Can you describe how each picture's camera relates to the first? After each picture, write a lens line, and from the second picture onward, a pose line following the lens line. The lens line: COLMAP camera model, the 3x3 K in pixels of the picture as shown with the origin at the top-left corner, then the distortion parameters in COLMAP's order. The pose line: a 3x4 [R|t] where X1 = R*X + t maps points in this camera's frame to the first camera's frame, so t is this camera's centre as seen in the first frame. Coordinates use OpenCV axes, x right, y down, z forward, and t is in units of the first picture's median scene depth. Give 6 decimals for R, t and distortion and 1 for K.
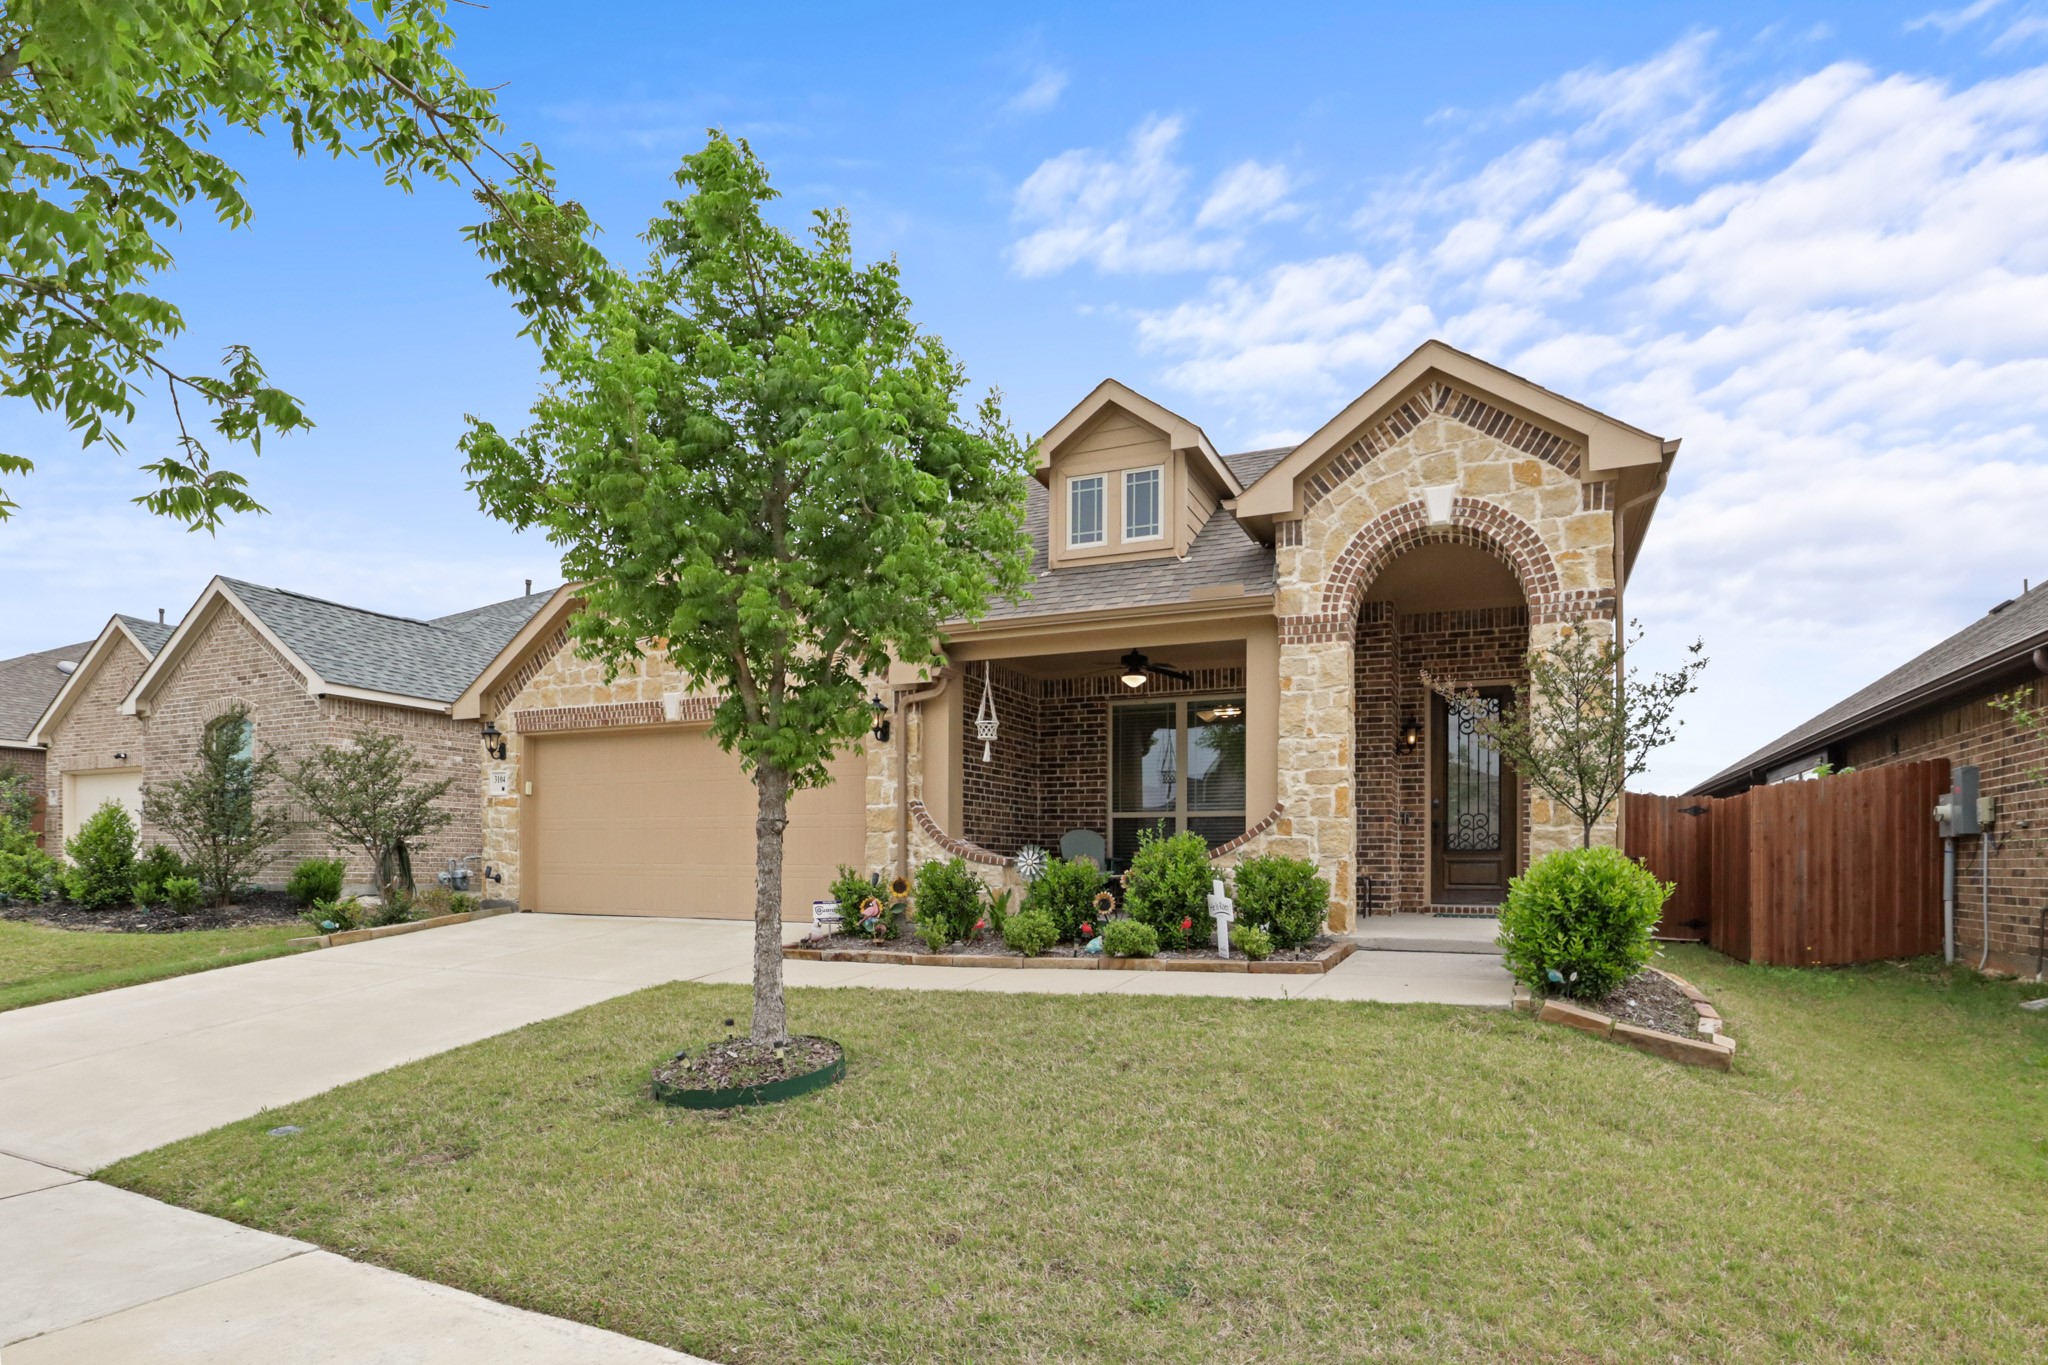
lens RADIAL K [[1089.3, 0, 1026.7], [0, 1089.3, 857.5], [0, 0, 1]] dist [-0.044053, 0.016983]
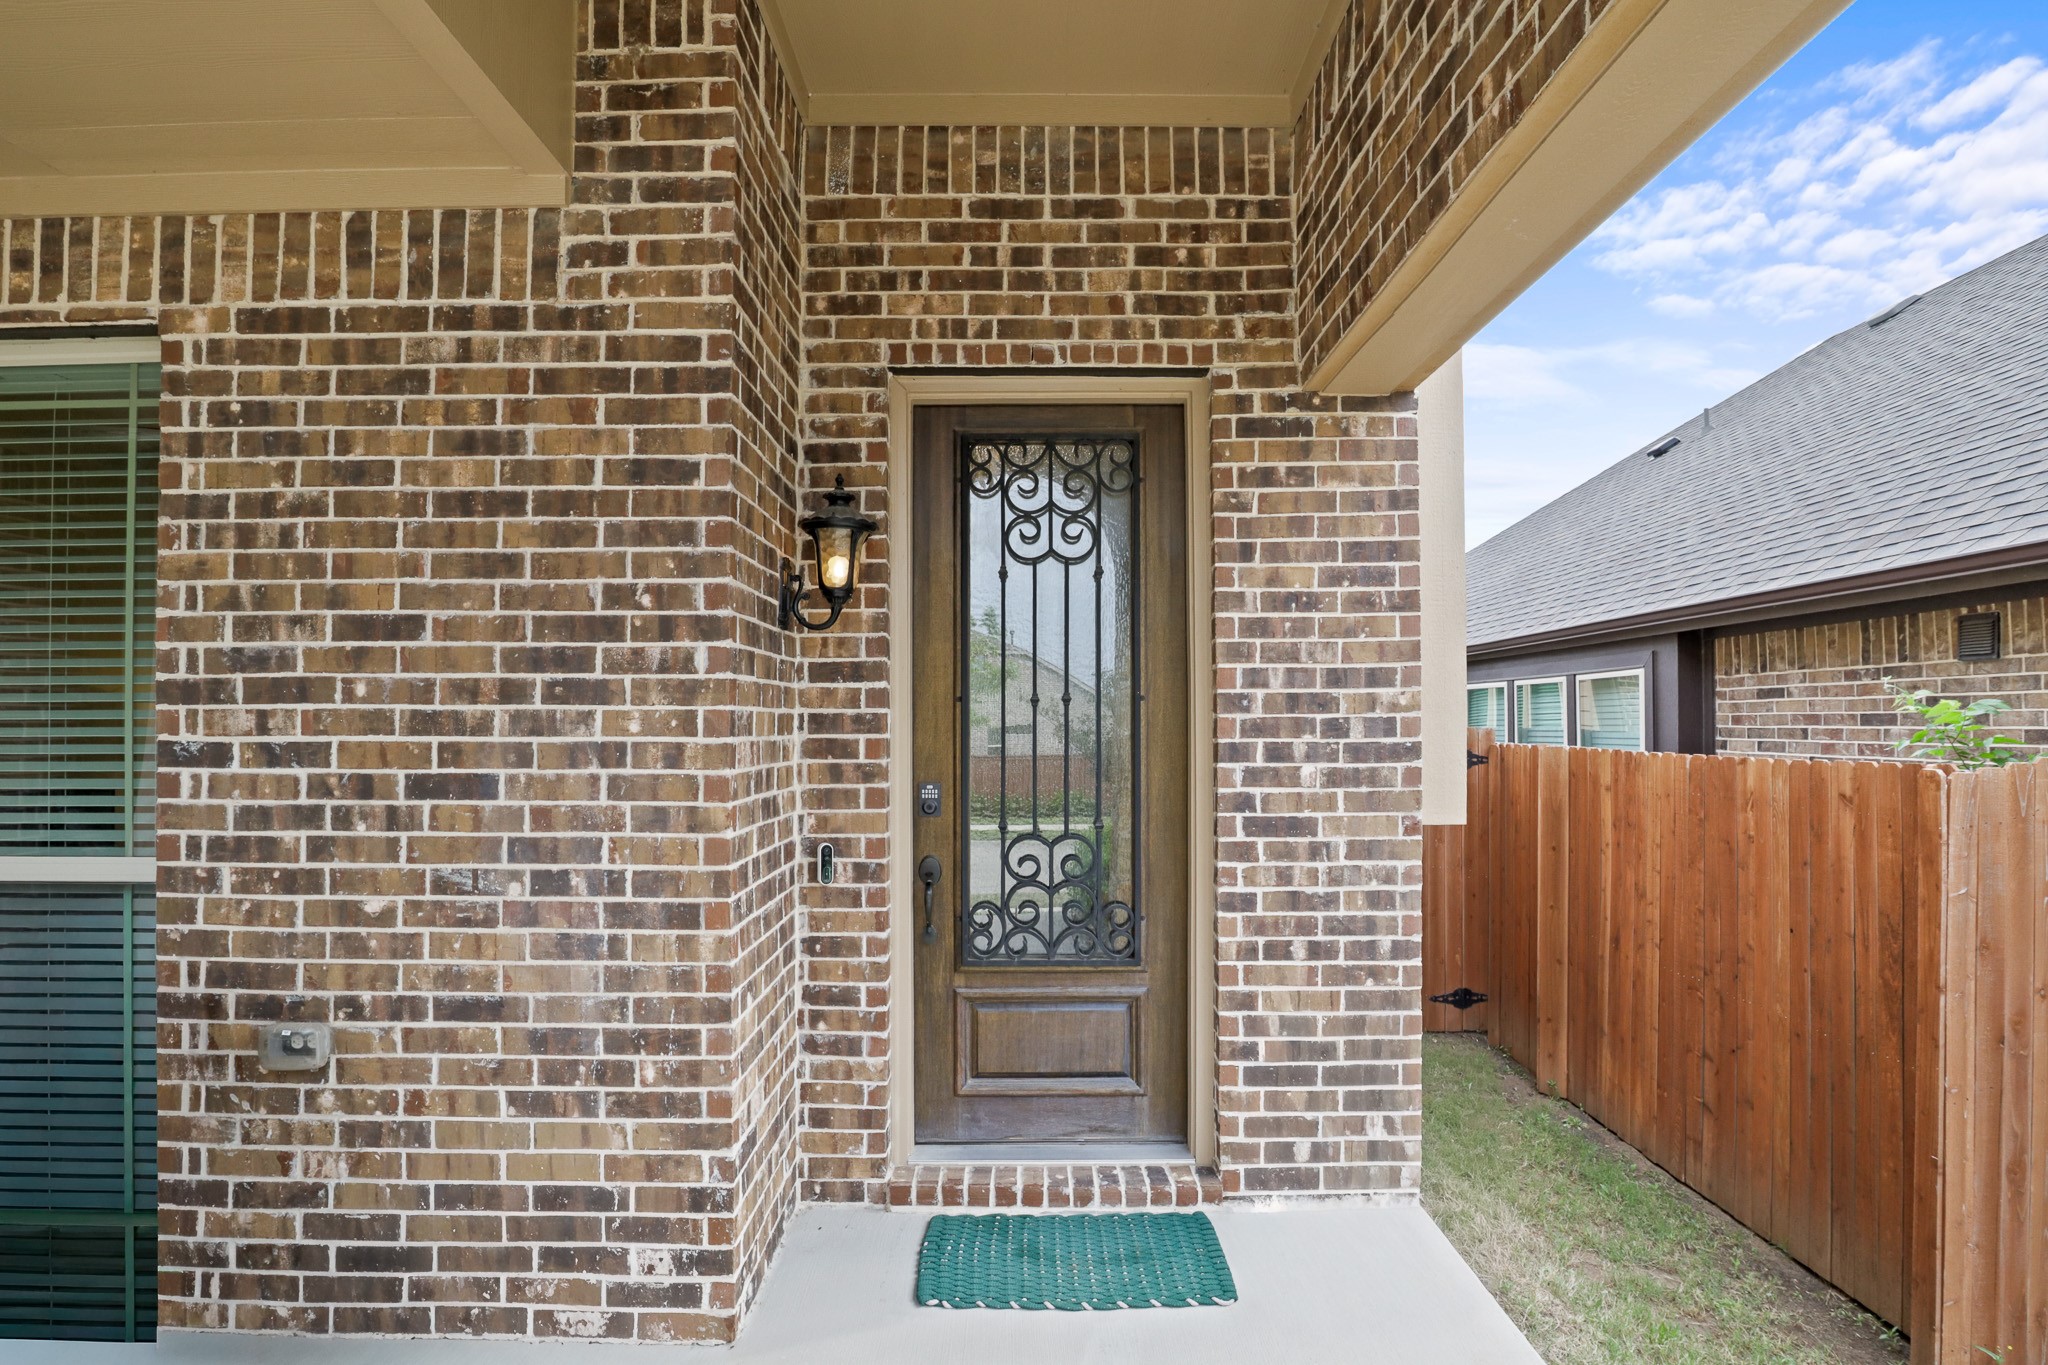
lens RADIAL K [[1052.9, 0, 1023.6], [0, 1052.9, 724.7], [0, 0, 1]] dist [-0.041087, 0.009587]
pose [[0.912417, -0.008204, 0.409179, 0.380998], [0.002554, 0.999894, 0.014353, -0.098161], [-0.409253, -0.012051, 0.912341, 0.976514]]
